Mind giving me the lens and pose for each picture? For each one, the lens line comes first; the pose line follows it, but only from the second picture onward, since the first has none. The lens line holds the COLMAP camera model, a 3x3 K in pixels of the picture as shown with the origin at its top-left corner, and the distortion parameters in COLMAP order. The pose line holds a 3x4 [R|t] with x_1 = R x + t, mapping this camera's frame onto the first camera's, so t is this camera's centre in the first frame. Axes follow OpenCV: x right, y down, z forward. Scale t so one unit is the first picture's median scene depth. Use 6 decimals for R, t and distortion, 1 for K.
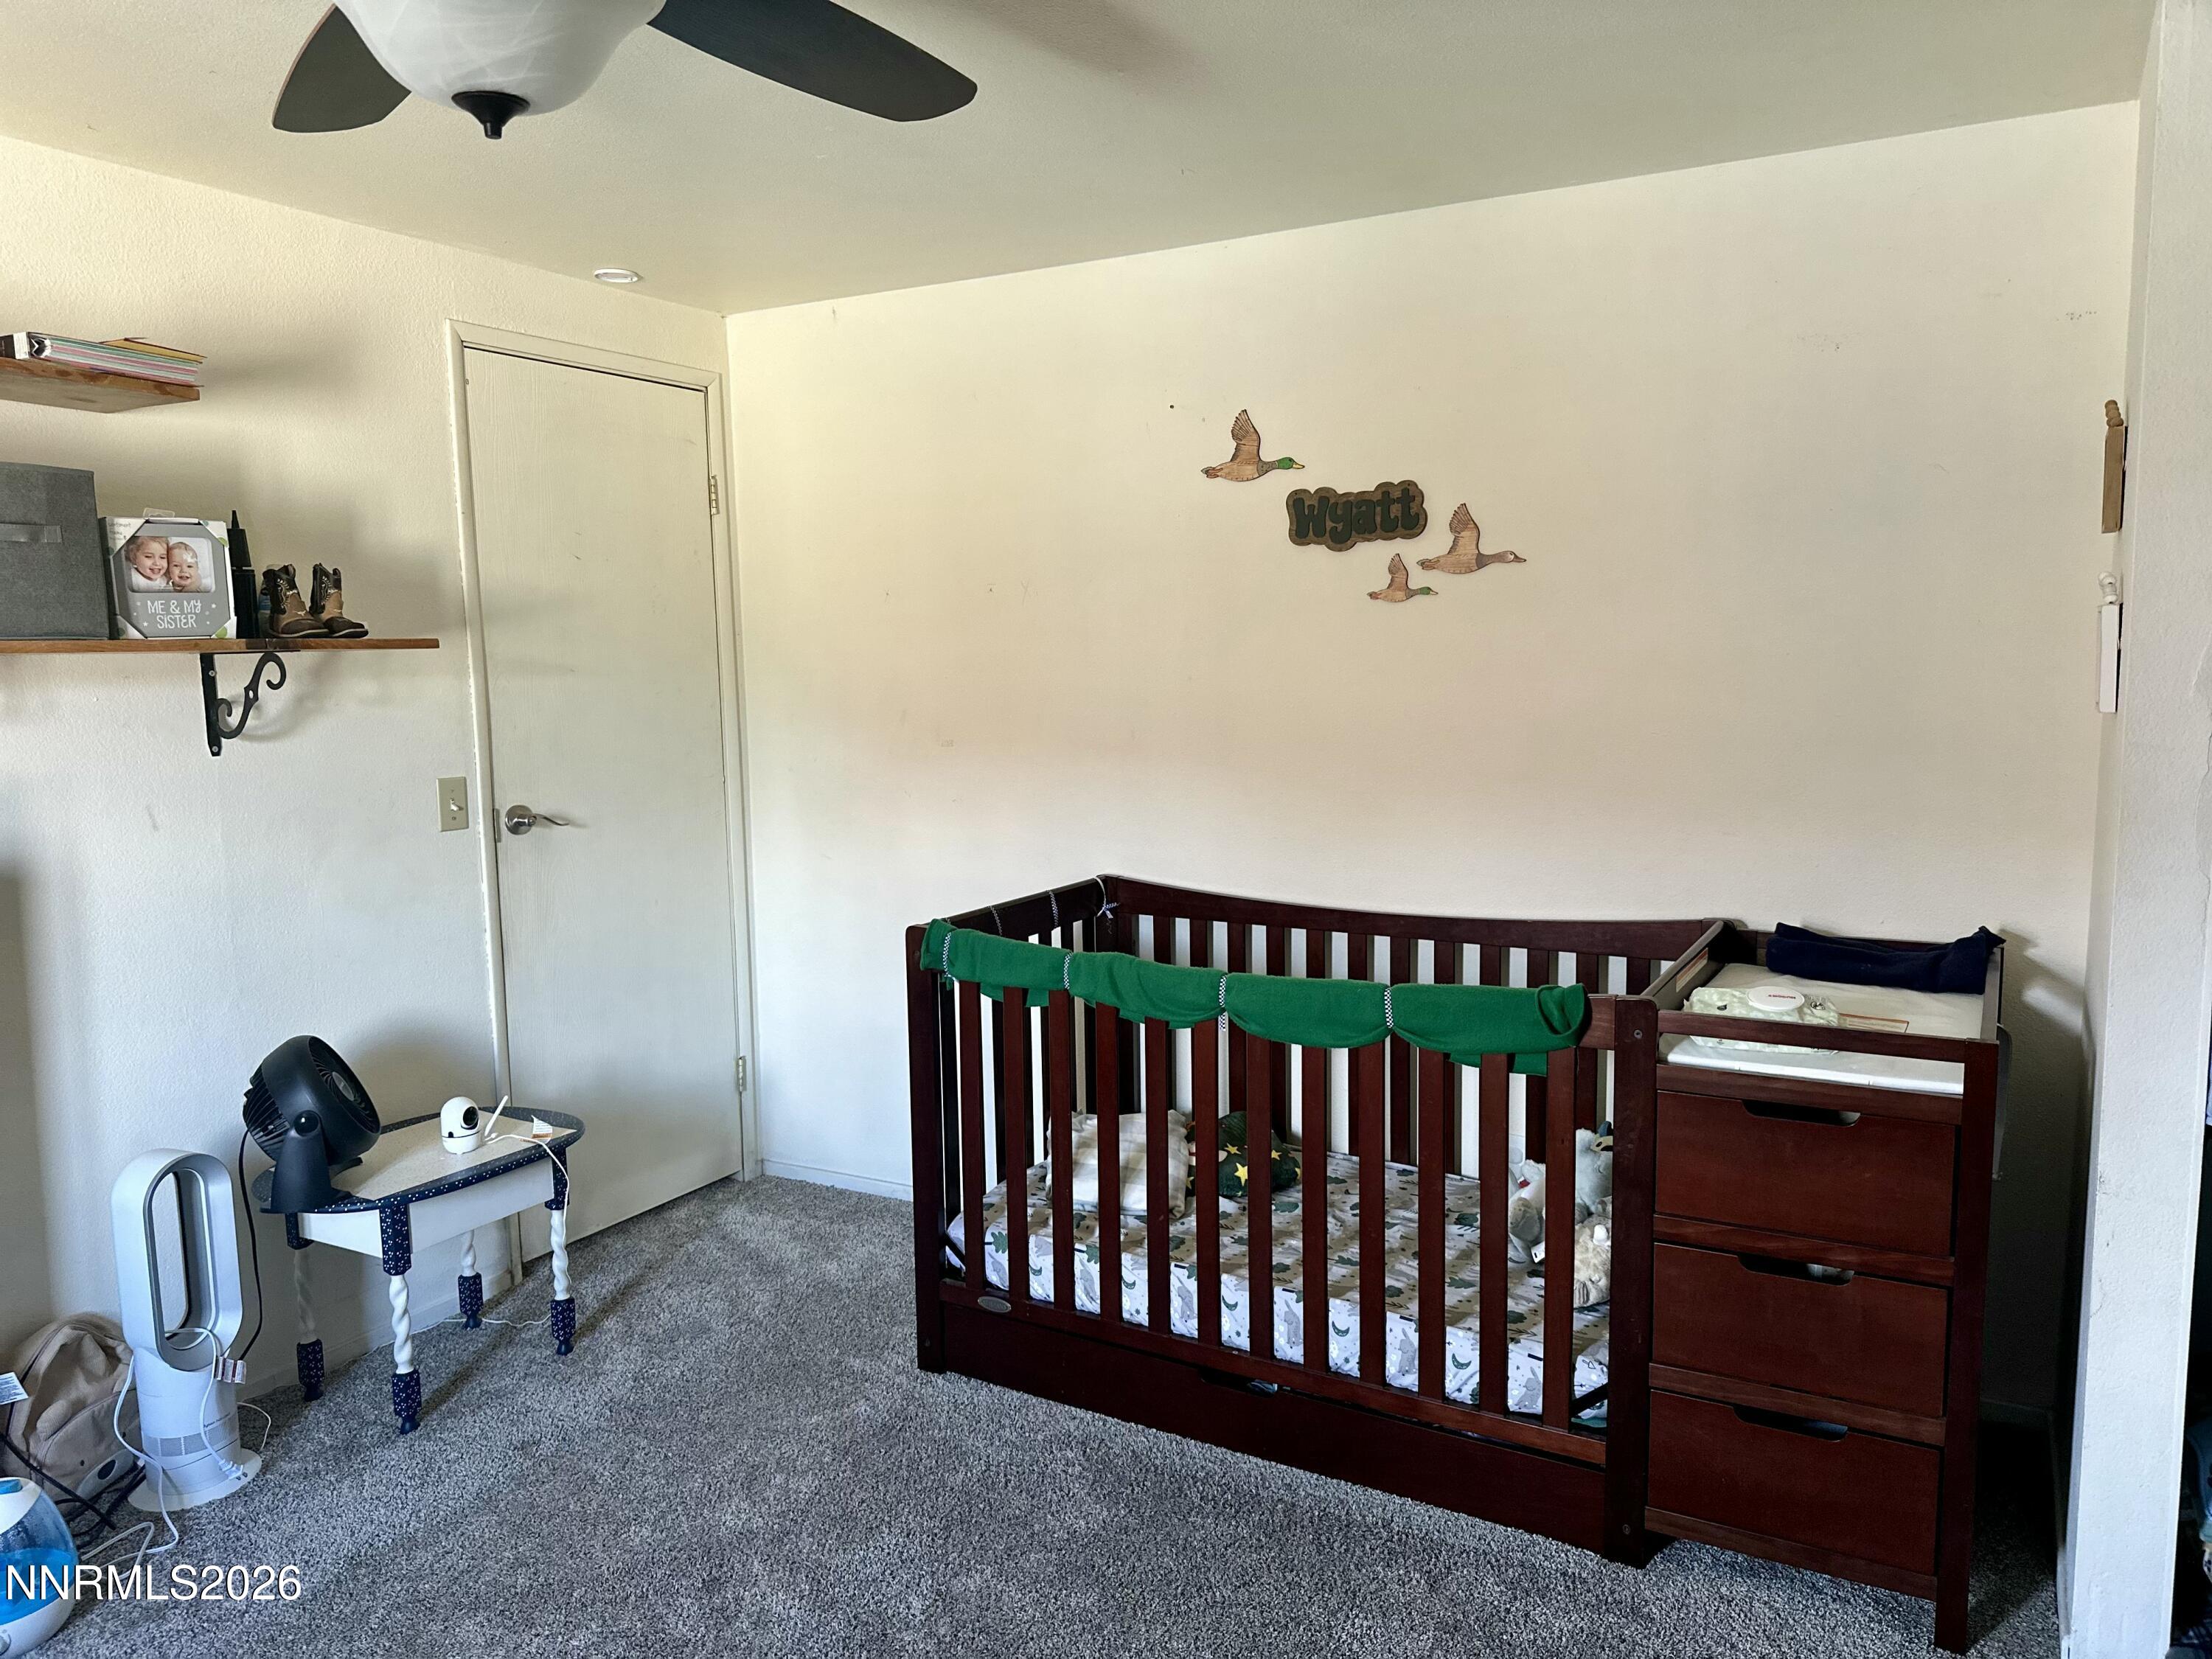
lens RADIAL K [[1534.3, 0, 1108.1], [0, 1534.3, 838.0], [0, 0, 1]] dist [0.100841, -0.147754]
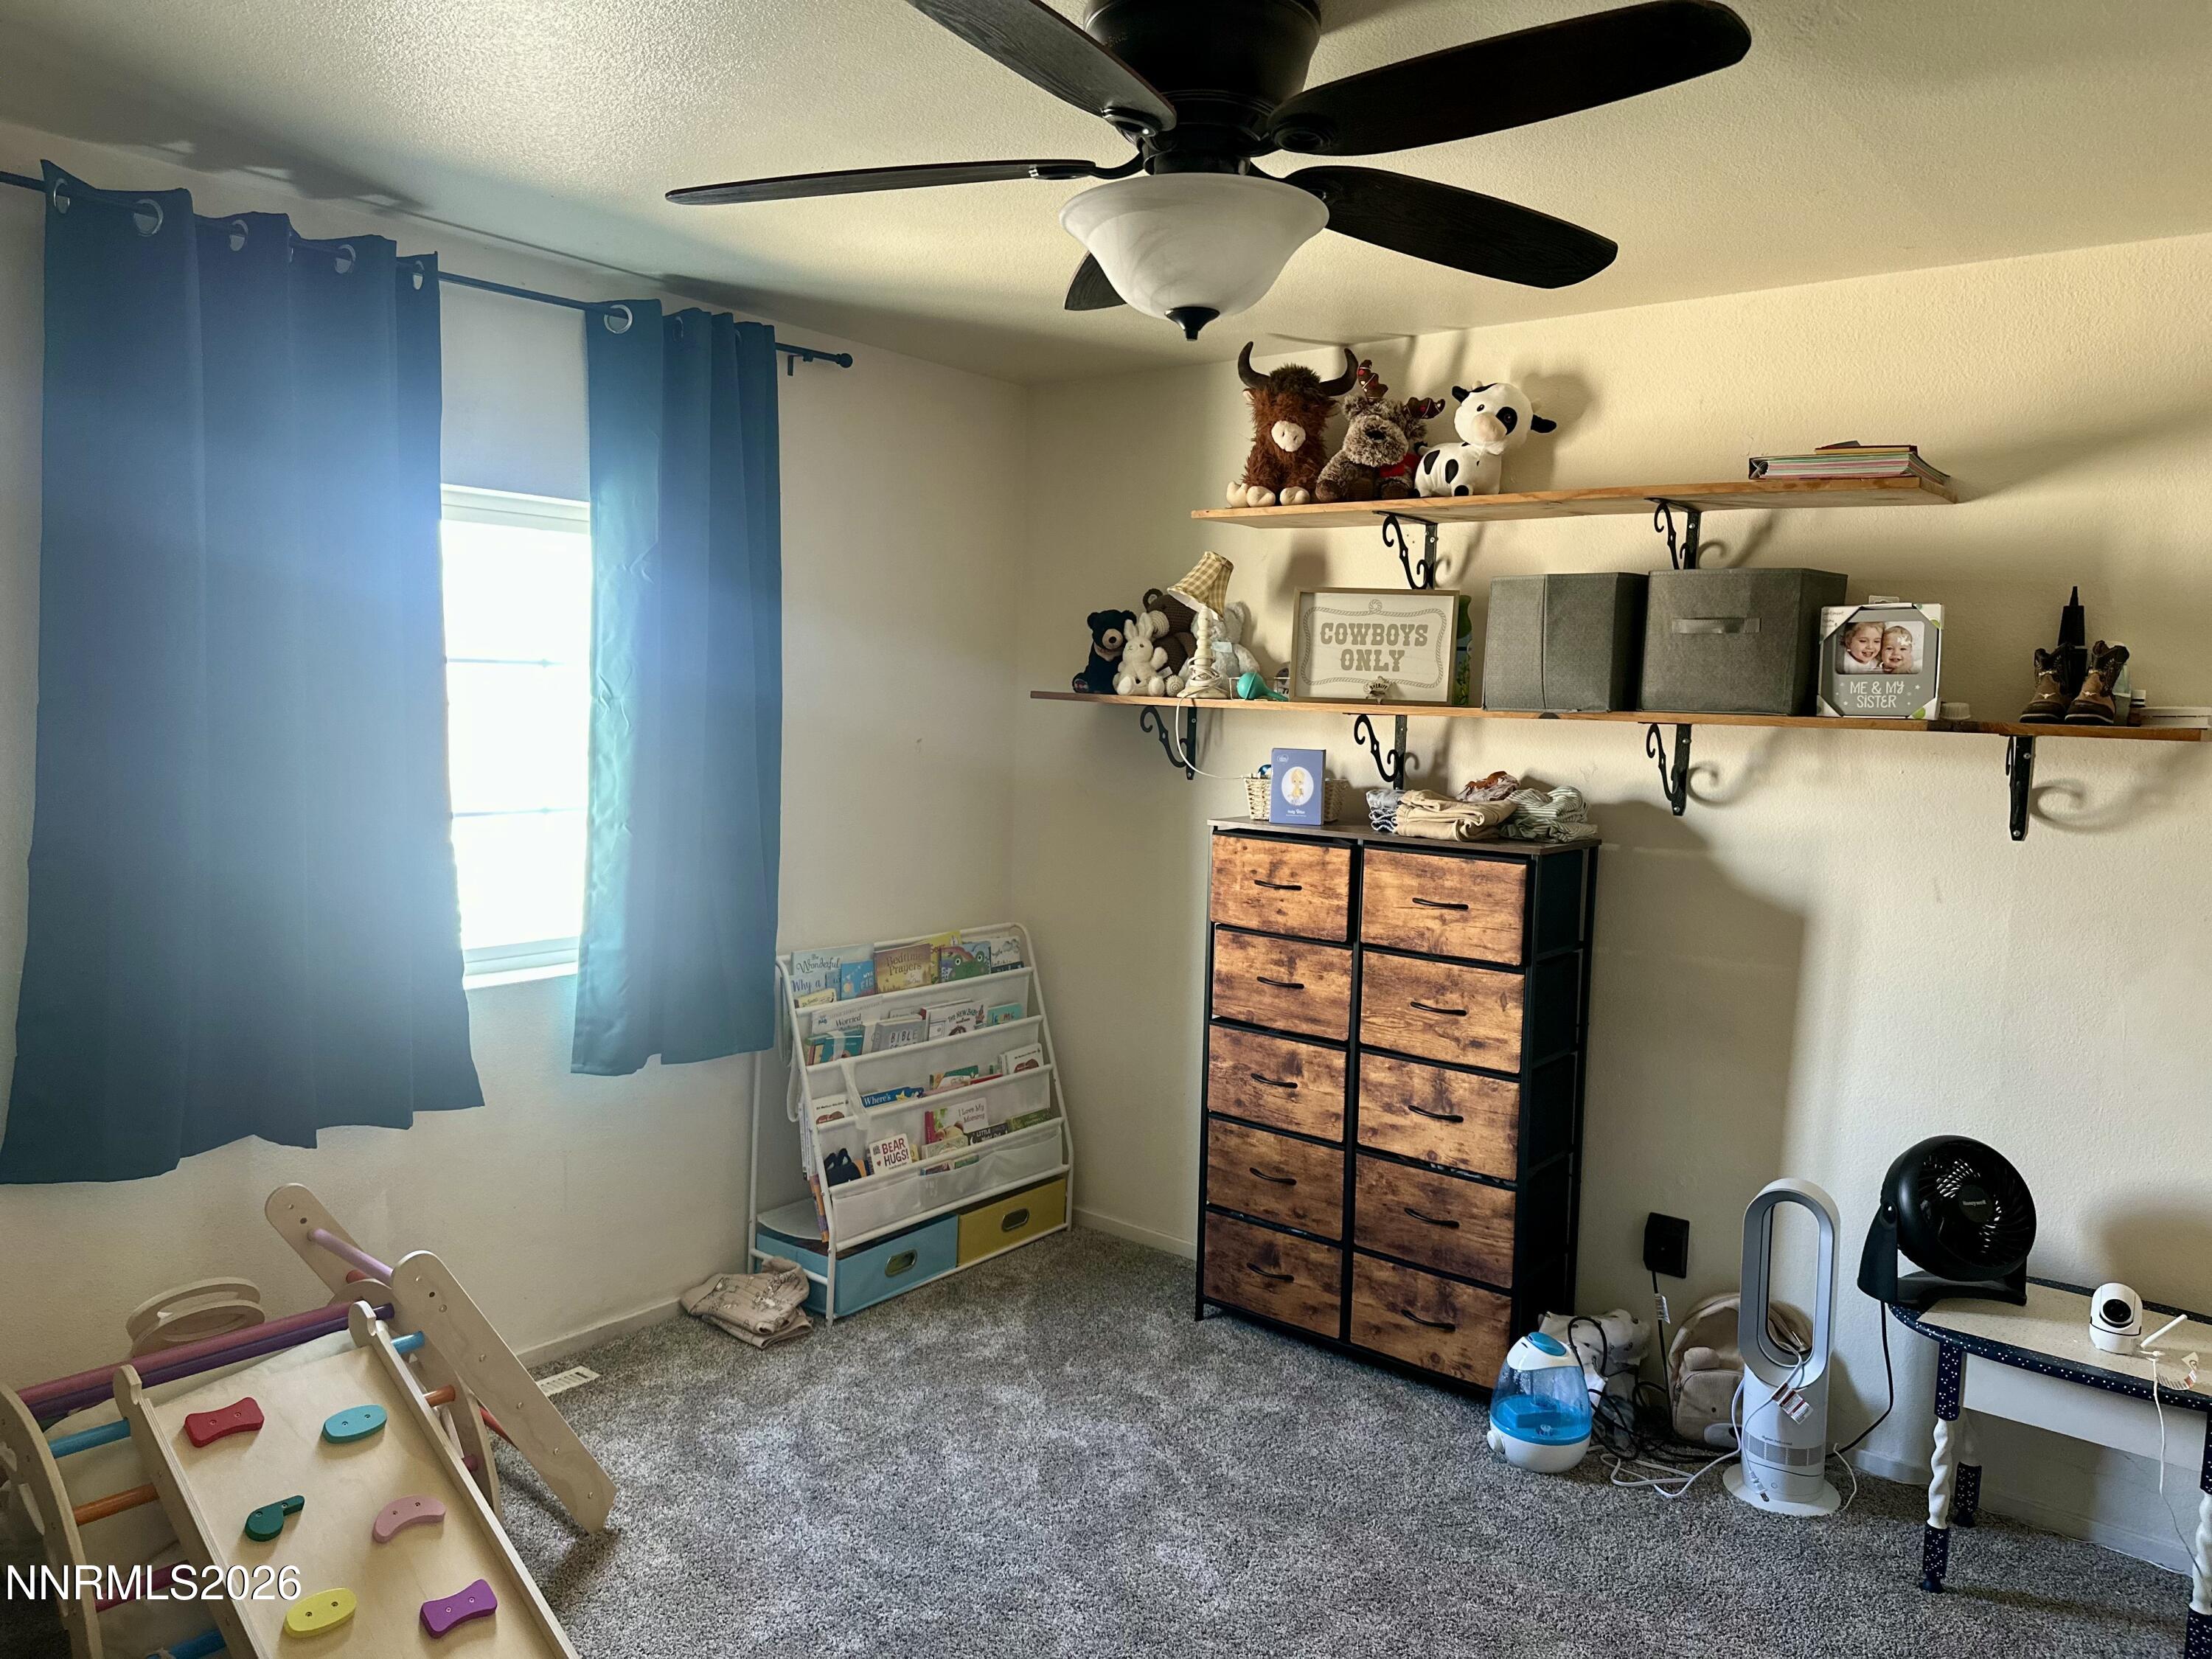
lens RADIAL K [[1534.3, 0, 1108.1], [0, 1534.3, 838.0], [0, 0, 1]] dist [0.100841, -0.147754]
pose [[-0.165934, 0.100892, -0.980962, 0.531407], [-0.148082, 0.980924, 0.125937, -0.103976], [0.974955, 0.166160, -0.147828, 0.664546]]
